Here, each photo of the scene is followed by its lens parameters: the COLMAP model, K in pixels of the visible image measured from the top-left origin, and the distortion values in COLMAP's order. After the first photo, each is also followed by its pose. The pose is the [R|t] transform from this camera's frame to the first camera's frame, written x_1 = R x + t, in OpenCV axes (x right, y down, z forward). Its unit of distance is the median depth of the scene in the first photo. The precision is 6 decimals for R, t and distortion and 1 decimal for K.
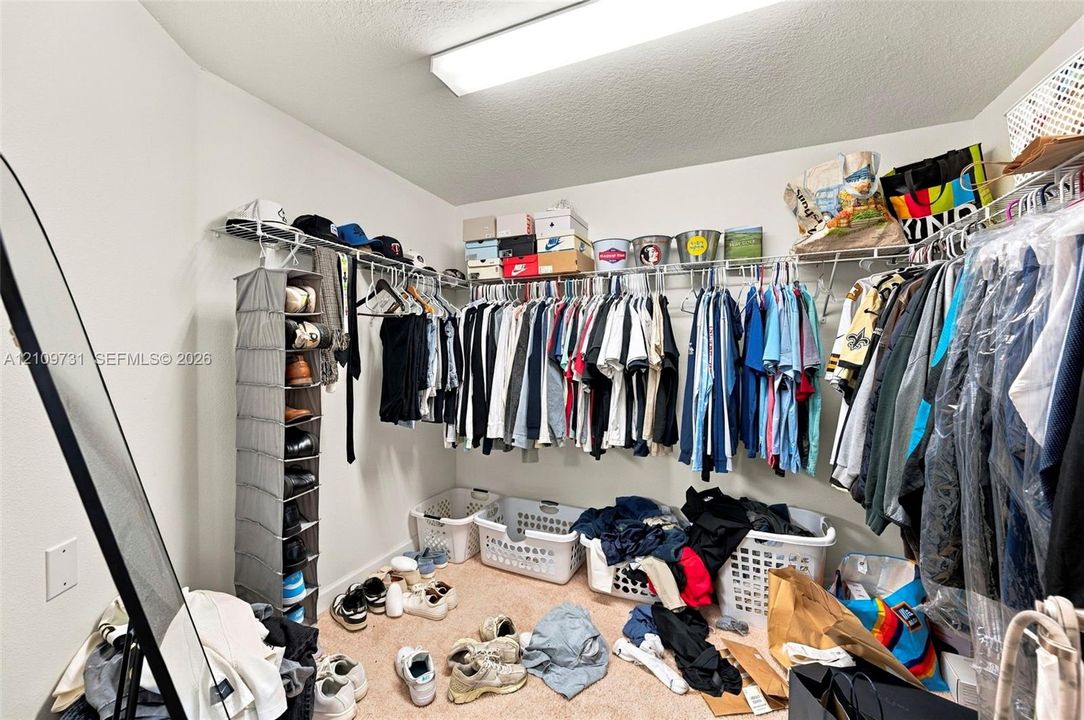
lens RADIAL K [[425.4, 0, 542.2], [0, 425.4, 357.6], [0, 0, 1]] dist [-0.000583, -0.000329]
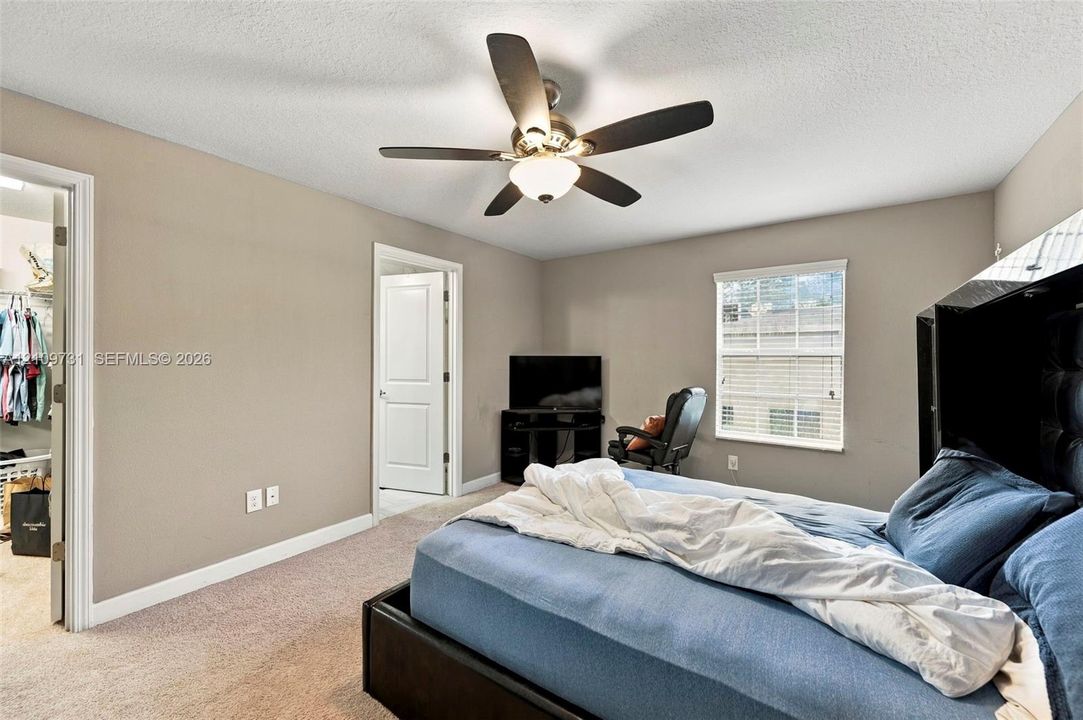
lens RADIAL K [[425.0, 0, 541.1], [0, 425.0, 356.5], [0, 0, 1]] dist [-0.000583, -0.000329]
pose [[0.202829, -0.001469, 0.979213, -0.604285], [0.004551, 0.999989, 0.000558, 0.016197], [-0.979204, 0.004343, 0.202834, -1.267447]]
